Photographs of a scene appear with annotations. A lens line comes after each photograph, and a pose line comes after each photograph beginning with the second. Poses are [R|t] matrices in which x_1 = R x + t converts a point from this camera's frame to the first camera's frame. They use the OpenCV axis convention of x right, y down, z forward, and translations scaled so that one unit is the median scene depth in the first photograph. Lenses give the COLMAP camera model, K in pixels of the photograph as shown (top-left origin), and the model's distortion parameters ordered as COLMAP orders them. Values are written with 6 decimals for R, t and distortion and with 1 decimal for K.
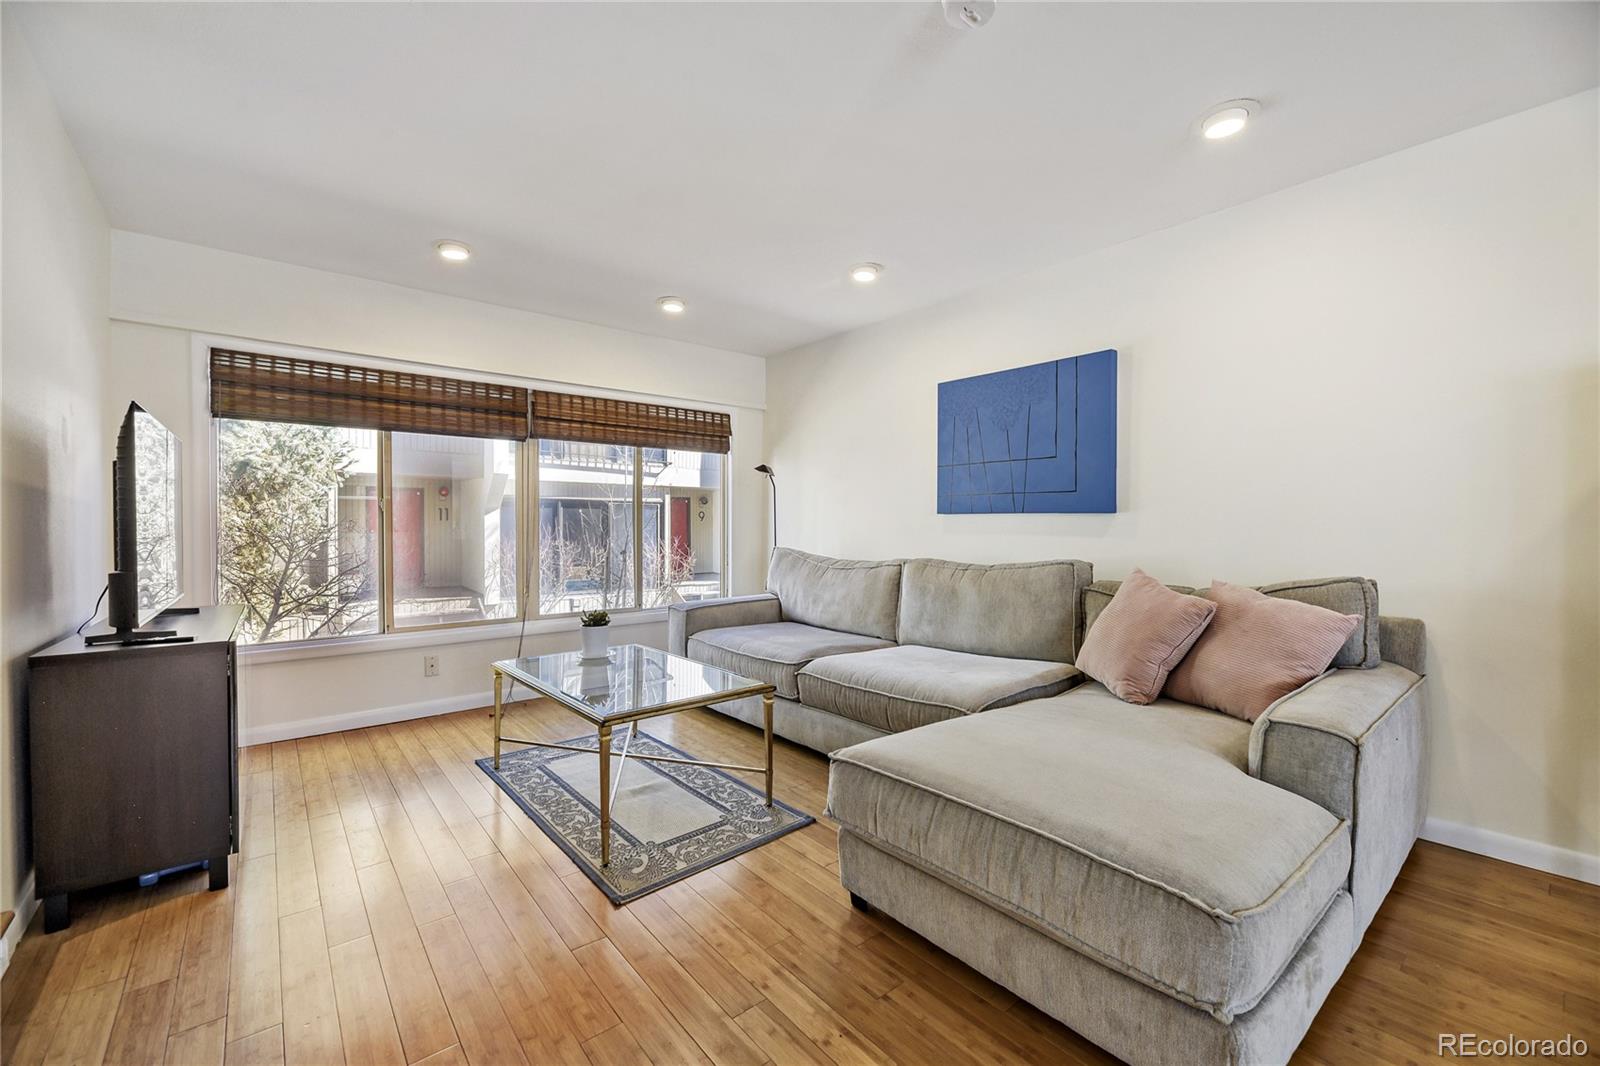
lens RADIAL K [[652.6, 0, 799.5], [0, 652.6, 531.5], [0, 0, 1]] dist [-0.004155, -0.001321]
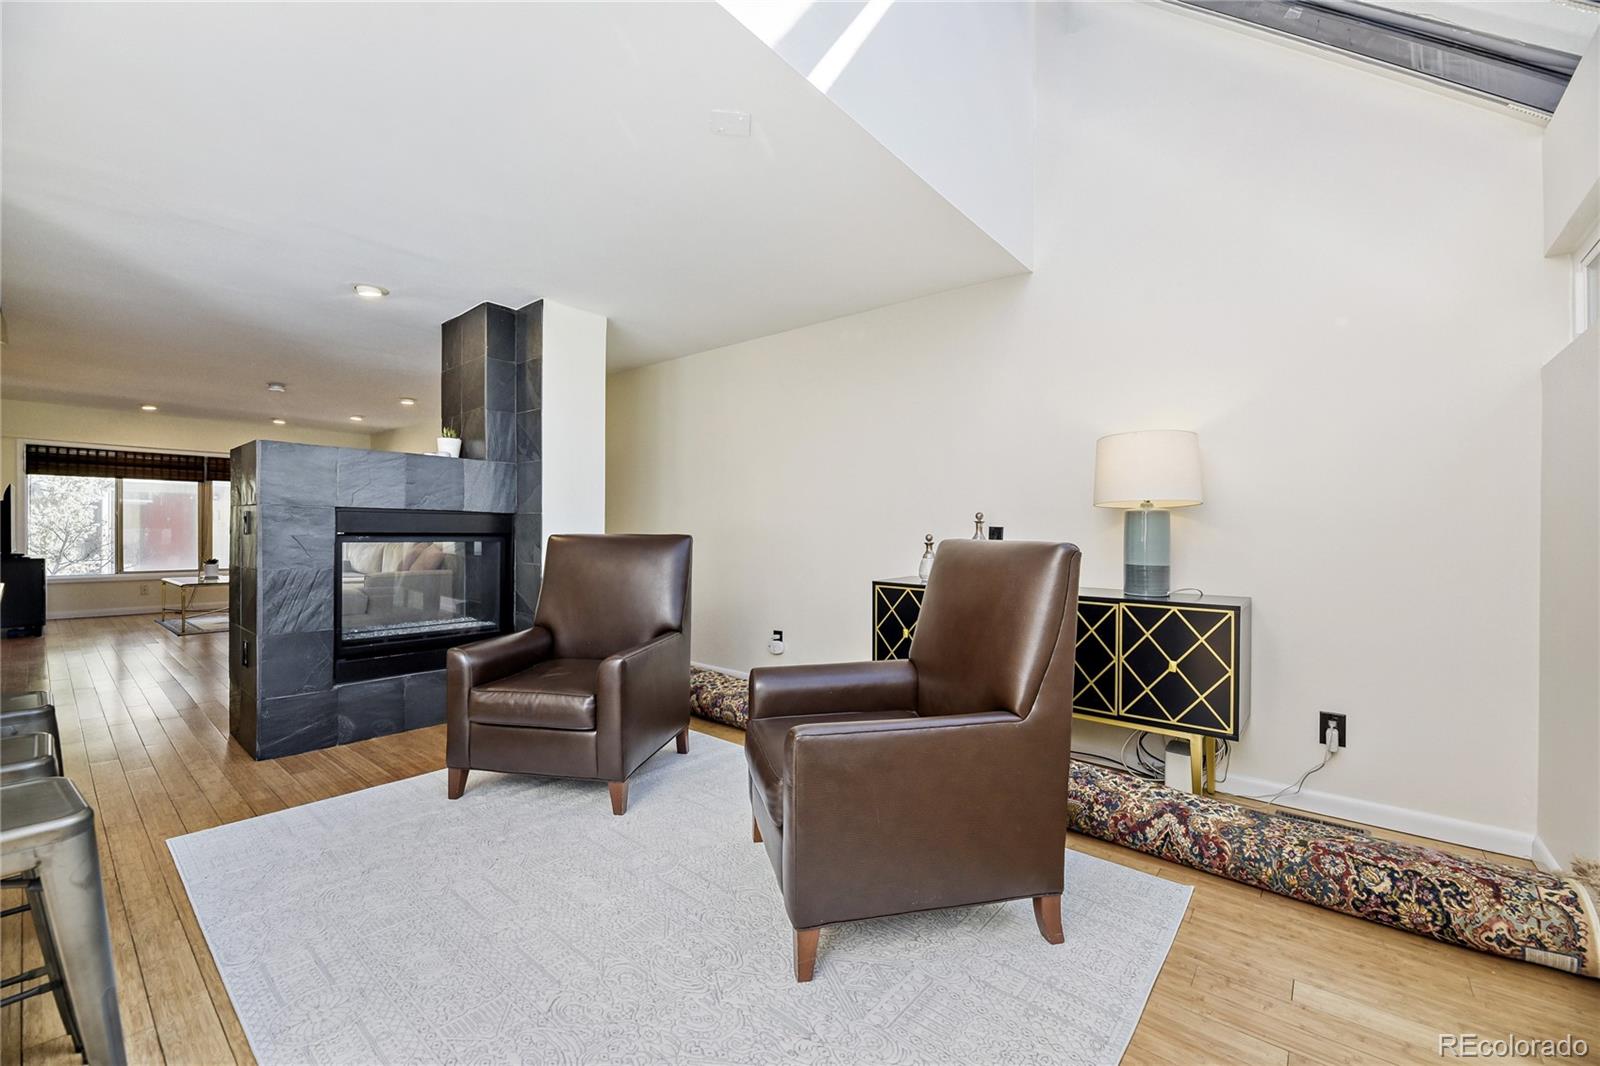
lens RADIAL K [[652.6, 0, 800.4], [0, 652.6, 528.9], [0, 0, 1]] dist [-0.004155, -0.001321]
pose [[0.983491, 0.011330, 0.180603, 1.176154], [-0.009410, 0.999890, -0.011483, 0.014154], [-0.180713, 0.009594, 0.983489, -1.488795]]
